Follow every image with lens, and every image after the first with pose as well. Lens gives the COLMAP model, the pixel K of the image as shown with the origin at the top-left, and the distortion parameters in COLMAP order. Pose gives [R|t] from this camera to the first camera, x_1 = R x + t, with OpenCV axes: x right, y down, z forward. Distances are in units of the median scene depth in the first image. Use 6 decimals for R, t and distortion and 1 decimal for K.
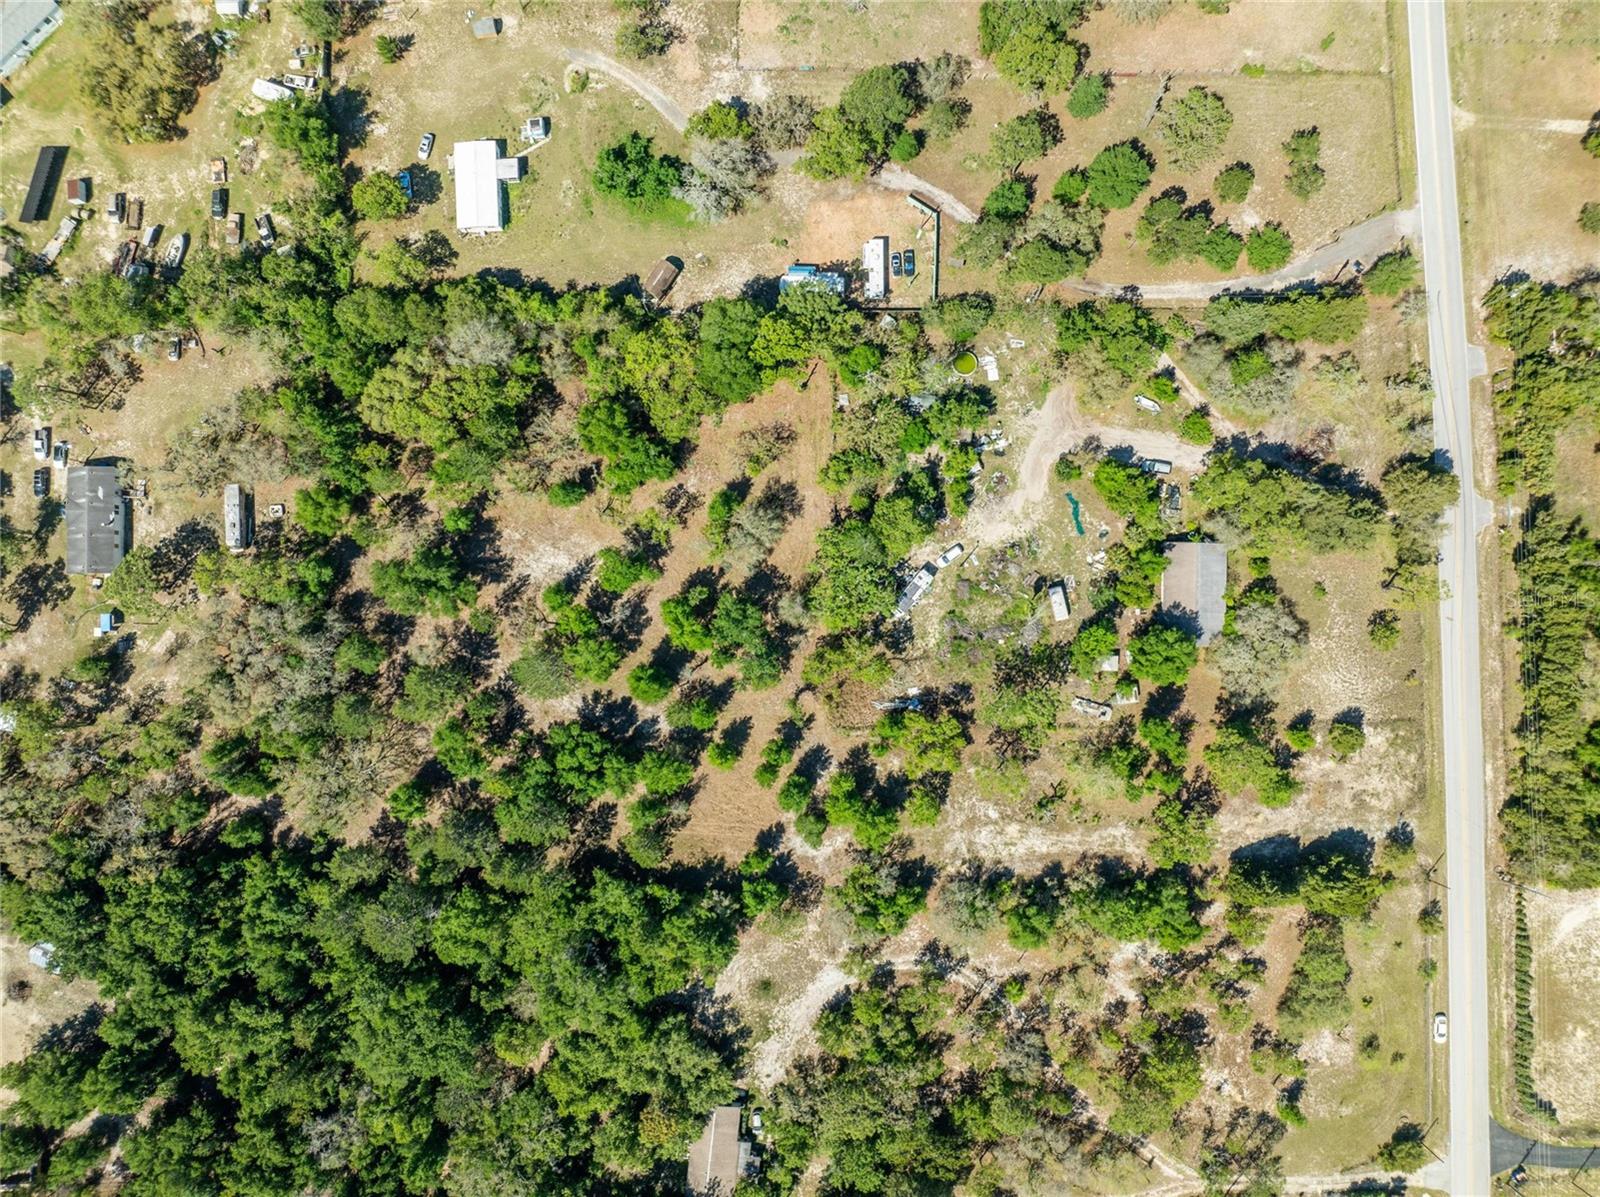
lens RADIAL K [[1112.7, 0, 807.4], [0, 1112.7, 599.2], [0, 0, 1]] dist [-0.042520, 0.003637]
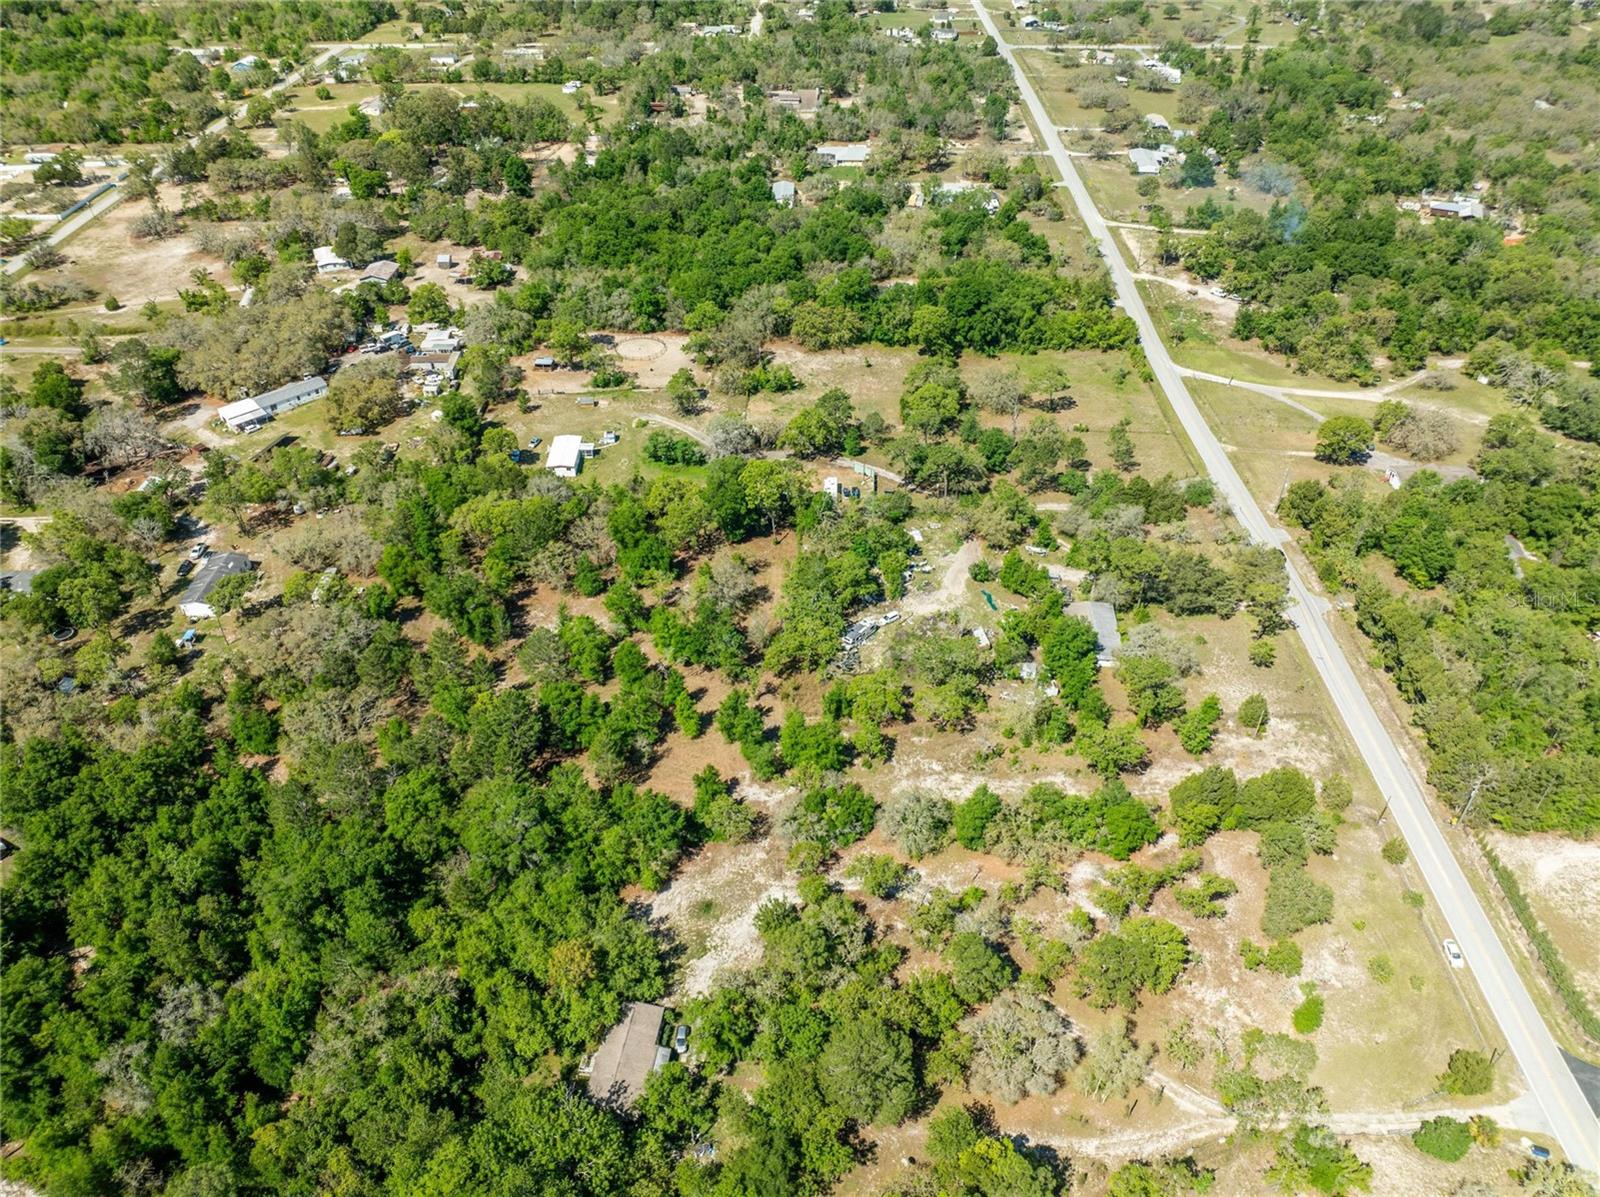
lens RADIAL K [[1112.7, 0, 807.4], [0, 1112.7, 599.2], [0, 0, 1]] dist [-0.042520, 0.003637]
pose [[0.999655, 0.013251, -0.022674, 0.065589], [-0.025898, 0.640551, -0.767479, 0.902236], [0.004354, 0.767801, 0.640673, 0.197360]]
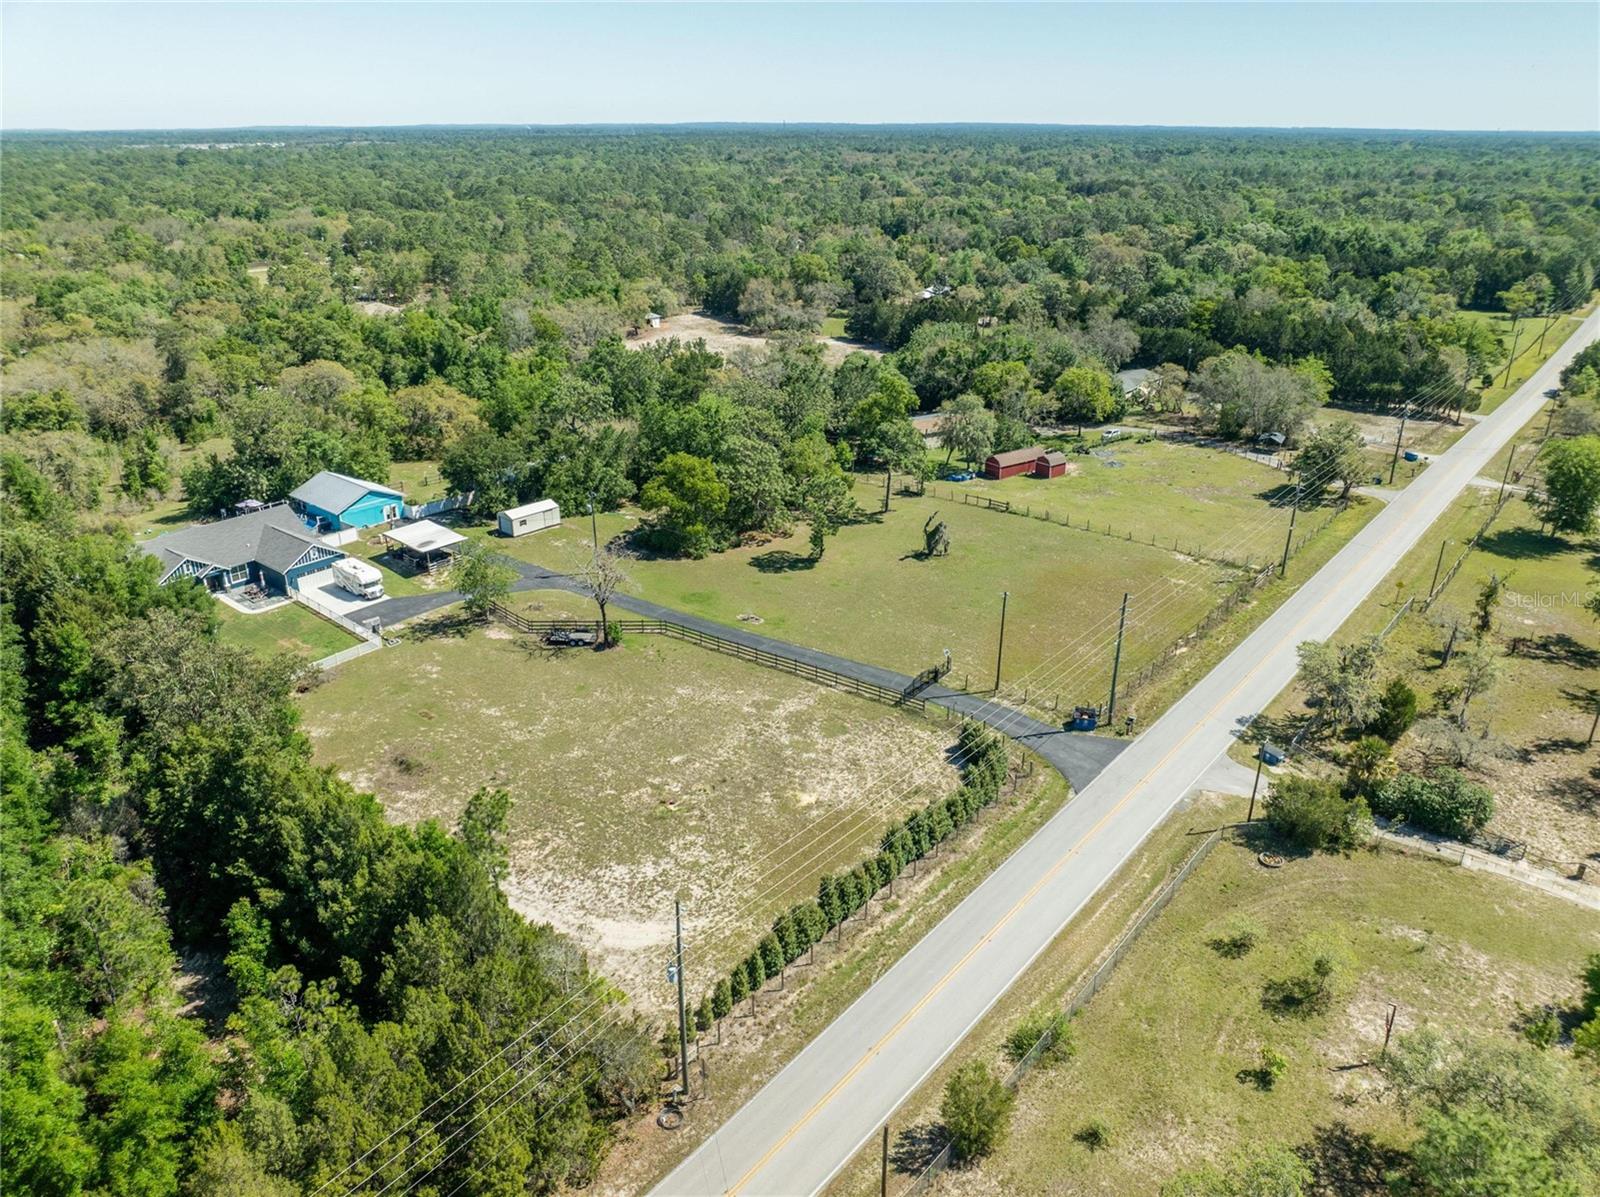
lens RADIAL K [[1112.7, 0, 807.4], [0, 1112.7, 599.2], [0, 0, 1]] dist [-0.042520, 0.003637]
pose [[-0.764985, -0.246596, 0.594969, 0.452794], [0.643924, -0.274745, 0.714056, 0.089006], [-0.012618, 0.929358, 0.368965, 0.745841]]
